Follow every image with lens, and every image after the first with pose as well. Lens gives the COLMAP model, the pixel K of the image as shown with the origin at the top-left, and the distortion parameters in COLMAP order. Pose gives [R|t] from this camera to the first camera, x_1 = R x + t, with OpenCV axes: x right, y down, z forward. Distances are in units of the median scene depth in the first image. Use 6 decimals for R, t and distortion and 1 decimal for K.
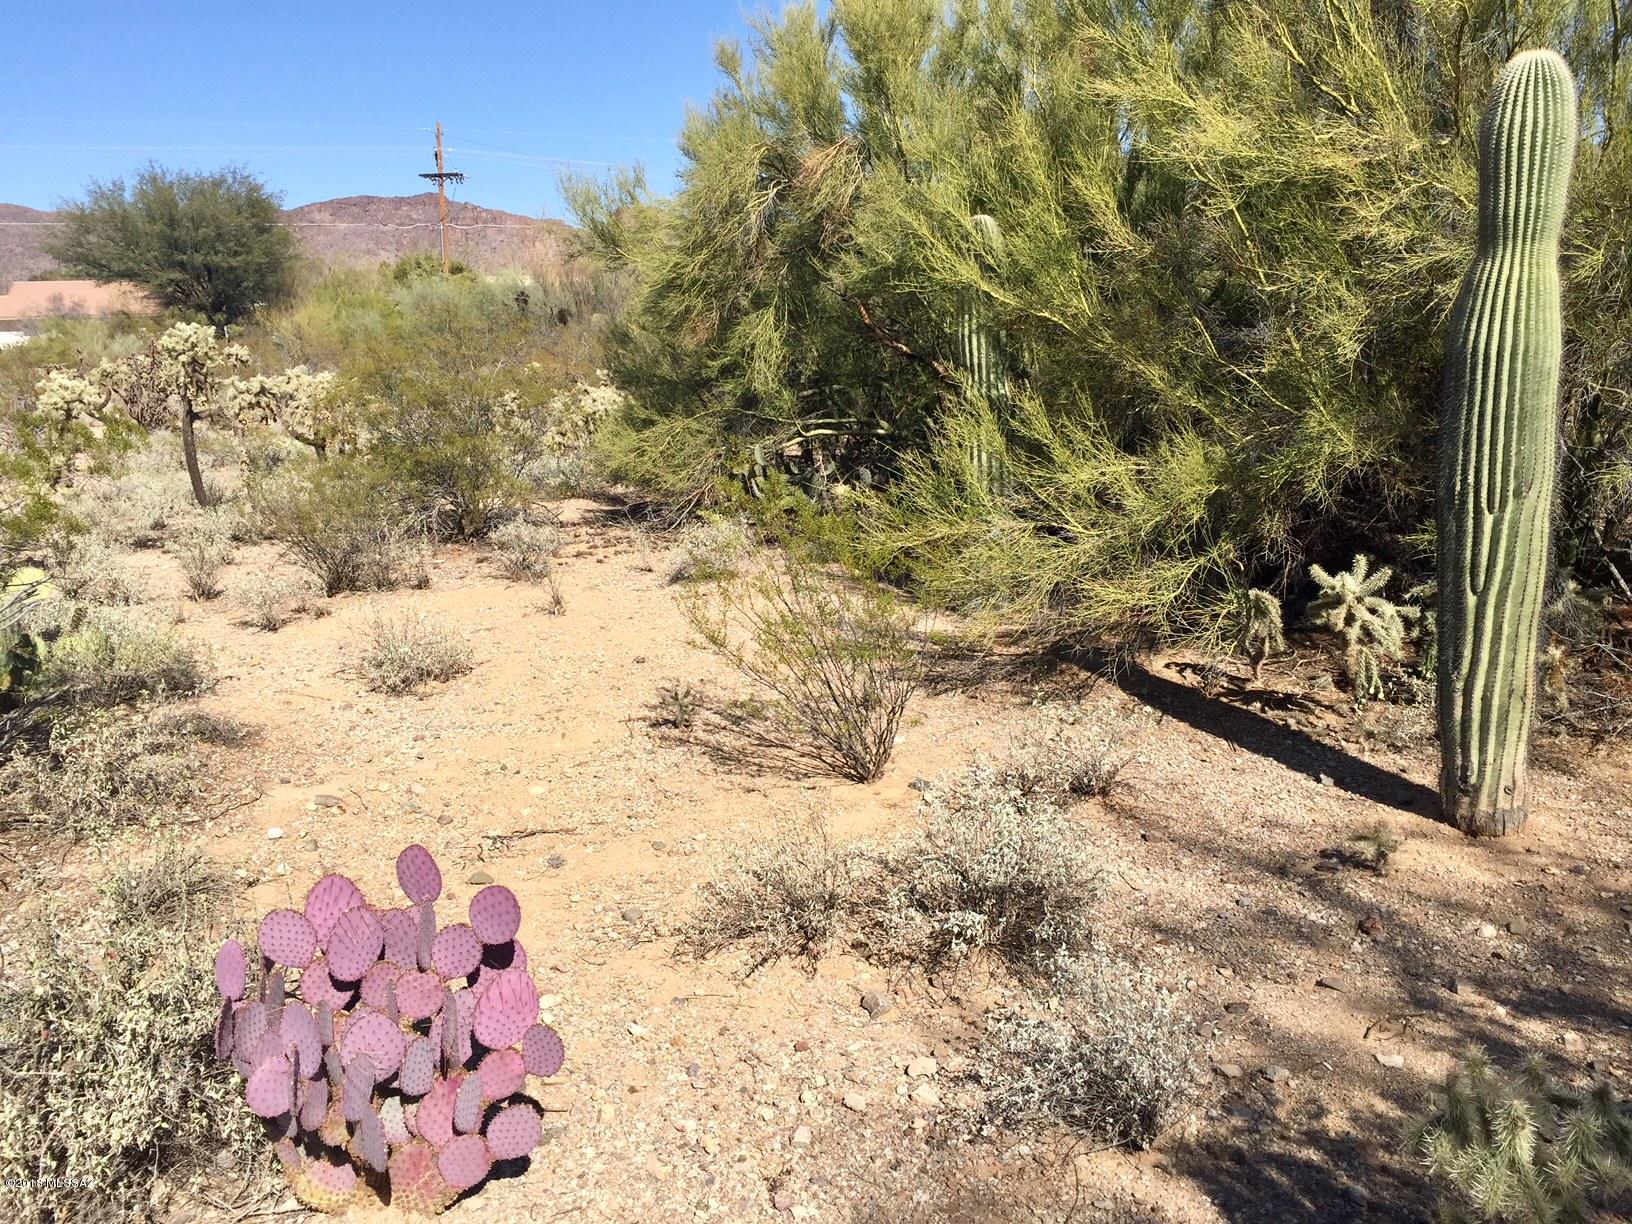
lens RADIAL K [[1405.6, 0, 814.8], [0, 1405.6, 587.1], [0, 0, 1]] dist [0.074152, -0.093362]
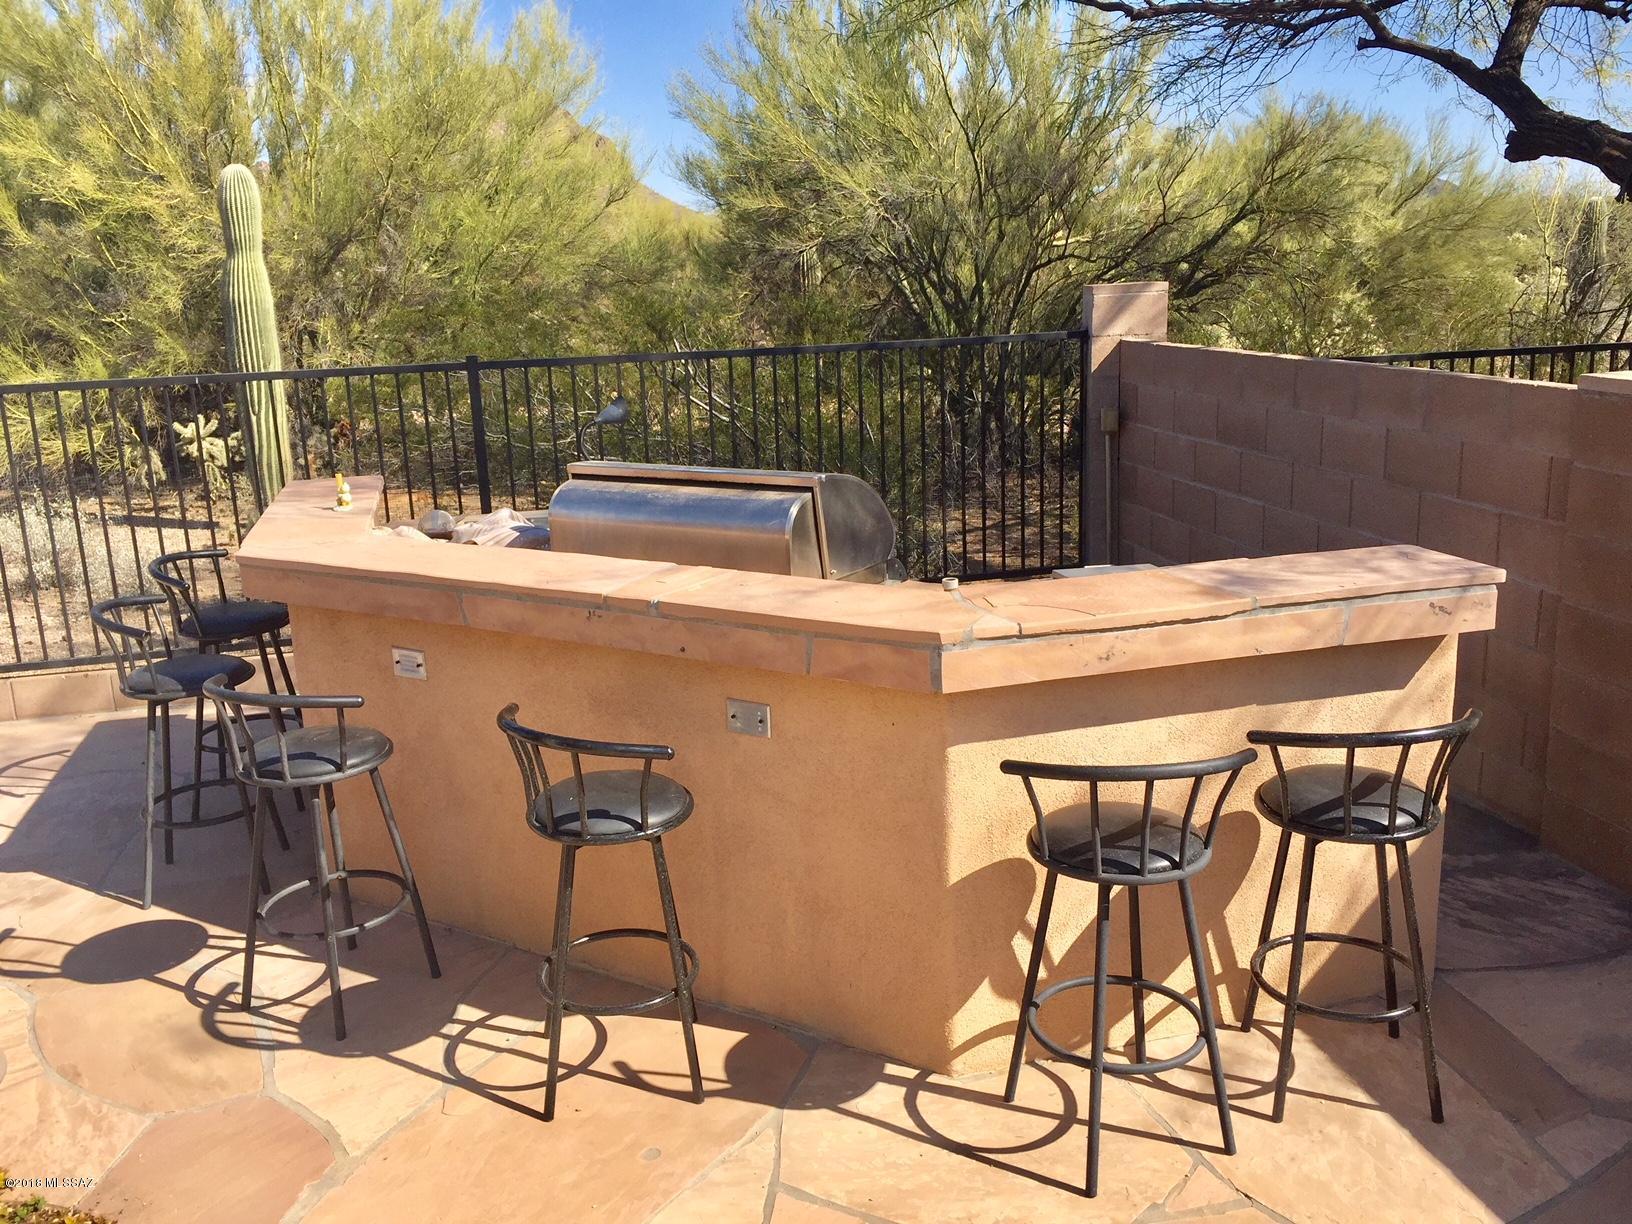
lens RADIAL K [[1405.6, 0, 814.8], [0, 1405.6, 587.1], [0, 0, 1]] dist [0.074152, -0.093362]
pose [[0.718404, -0.133867, 0.682624, -0.349944], [0.134884, 0.989491, 0.052091, 0.218846], [-0.682424, 0.054653, 0.728911, -0.926453]]
